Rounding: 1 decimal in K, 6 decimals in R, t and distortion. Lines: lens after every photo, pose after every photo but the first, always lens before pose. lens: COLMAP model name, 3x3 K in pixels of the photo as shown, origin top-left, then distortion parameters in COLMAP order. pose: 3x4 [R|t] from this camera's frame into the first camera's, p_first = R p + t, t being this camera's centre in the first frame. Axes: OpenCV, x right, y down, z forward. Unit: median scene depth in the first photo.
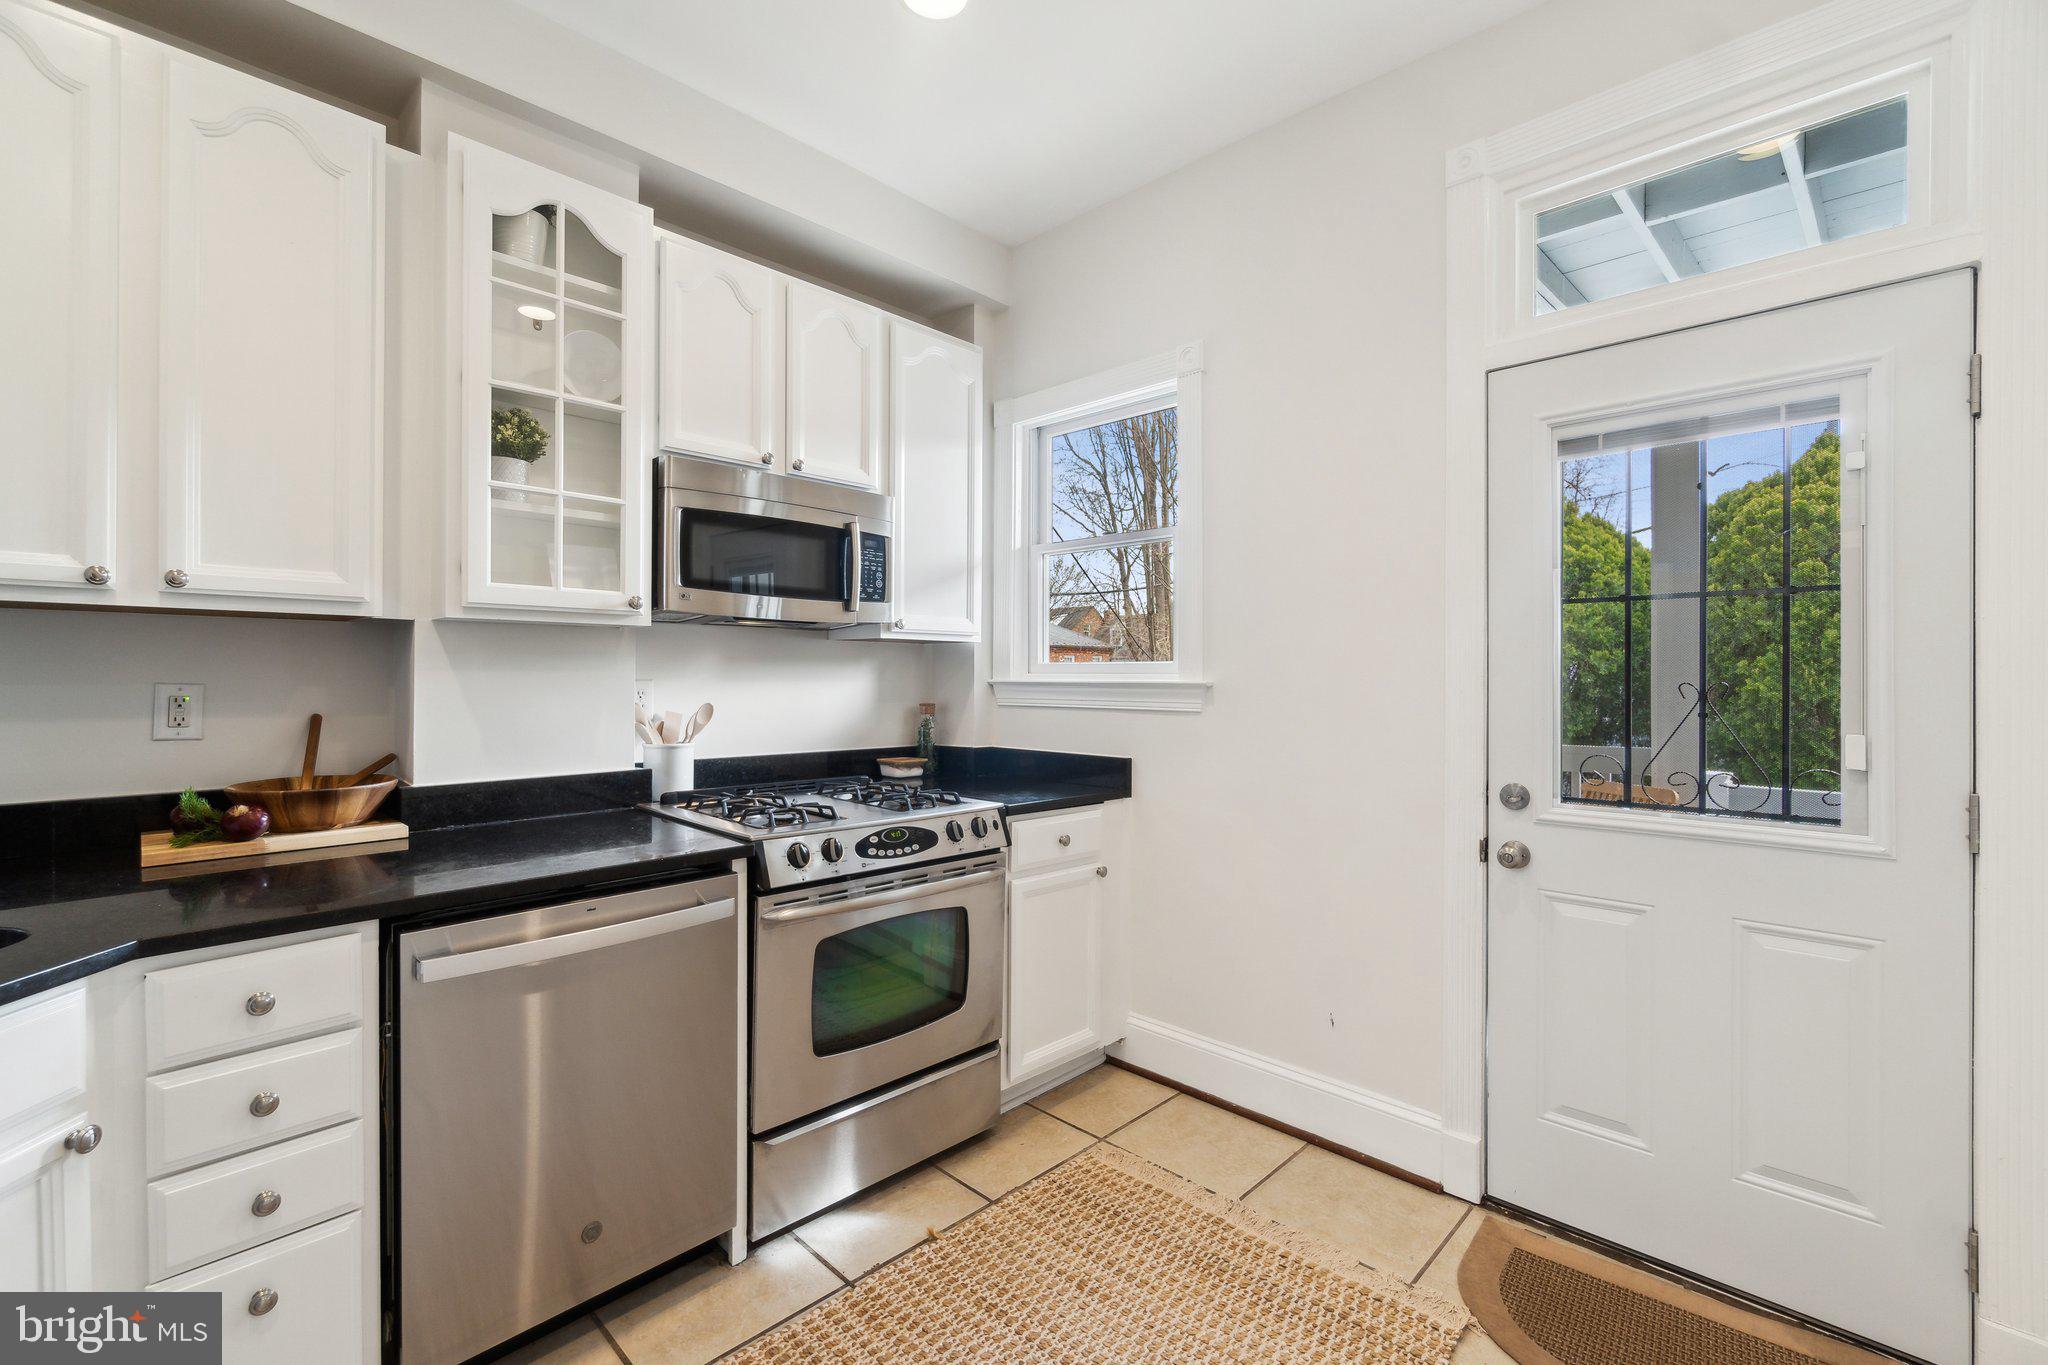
lens RADIAL K [[893.1, 0, 1021.8], [0, 893.1, 675.8], [0, 0, 1]] dist [-0.001905, 0.002526]
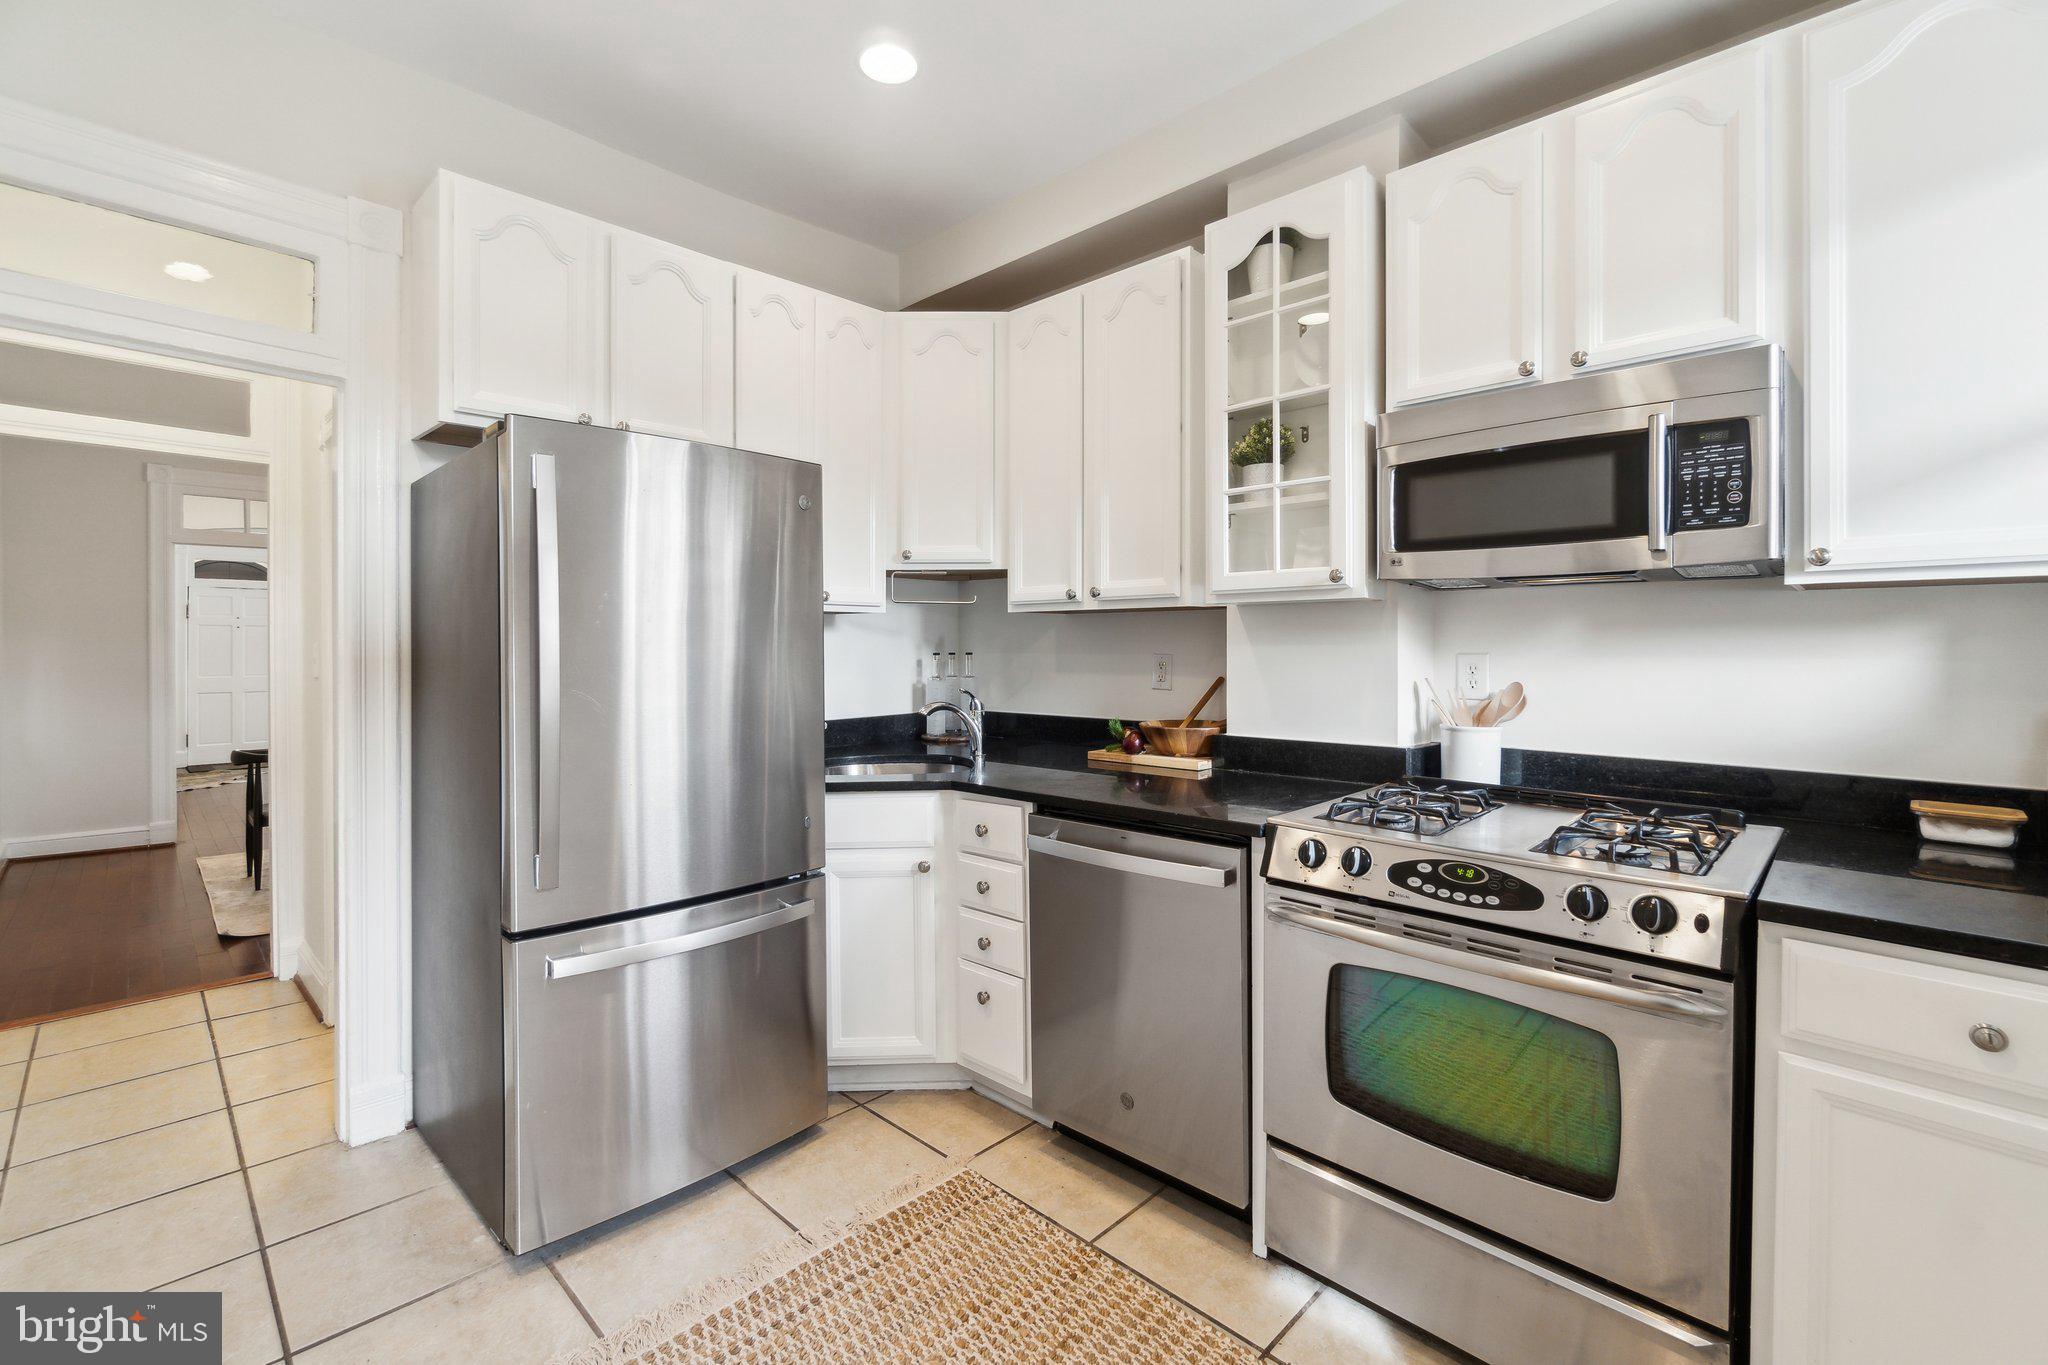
lens RADIAL K [[893.1, 0, 1007.7], [0, 893.1, 645.2], [0, 0, 1]] dist [-0.001905, 0.002526]
pose [[-0.009785, -0.004933, -0.999940, 0.599871], [0.001352, 0.999987, -0.004946, 0.000125], [0.999951, -0.001400, -0.009778, 0.674201]]
